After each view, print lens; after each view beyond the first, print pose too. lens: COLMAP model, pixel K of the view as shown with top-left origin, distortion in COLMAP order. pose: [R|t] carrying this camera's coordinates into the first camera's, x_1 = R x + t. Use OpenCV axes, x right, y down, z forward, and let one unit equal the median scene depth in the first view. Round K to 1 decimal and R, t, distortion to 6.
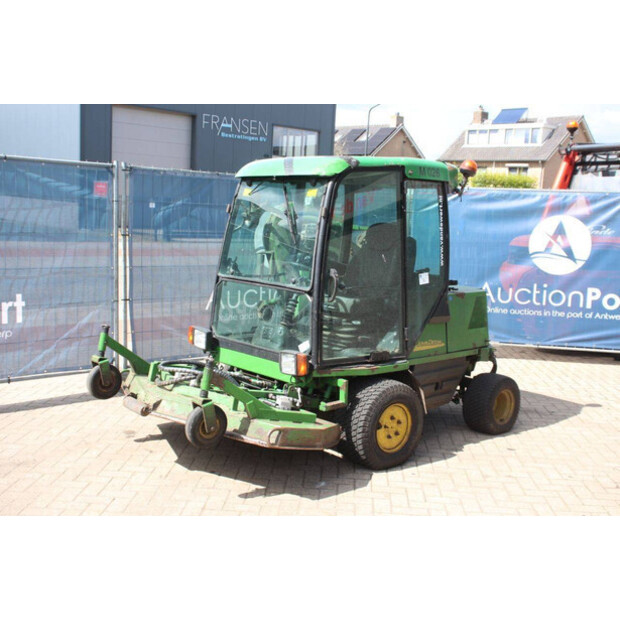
lens RADIAL K [[777.4, 0, 308.4], [0, 777.4, 319.2], [0, 0, 1]] dist [0.031457, 0.068555]
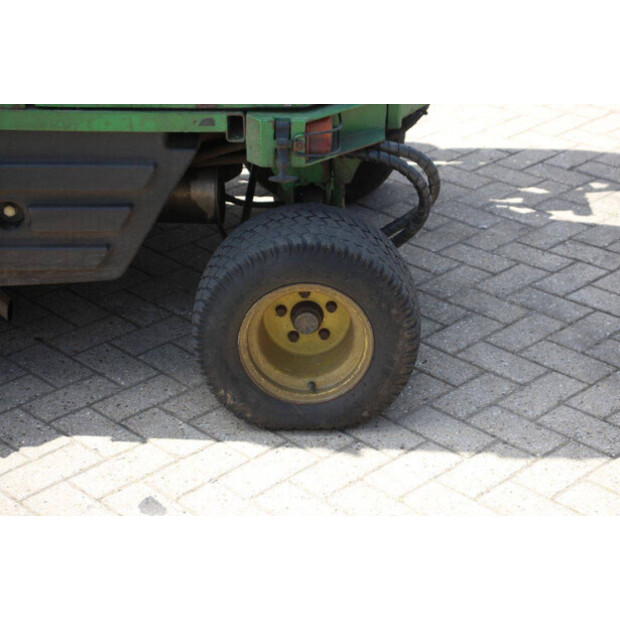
lens RADIAL K [[1454.4, 0, 319.3], [0, 1454.4, 308.7], [0, 0, 1]] dist [0.418160, 0.155803]
pose [[0.740849, 0.273544, -0.613446, 0.652207], [-0.075121, 0.941328, 0.329028, -0.075700], [0.667457, -0.197677, 0.717931, 0.754833]]
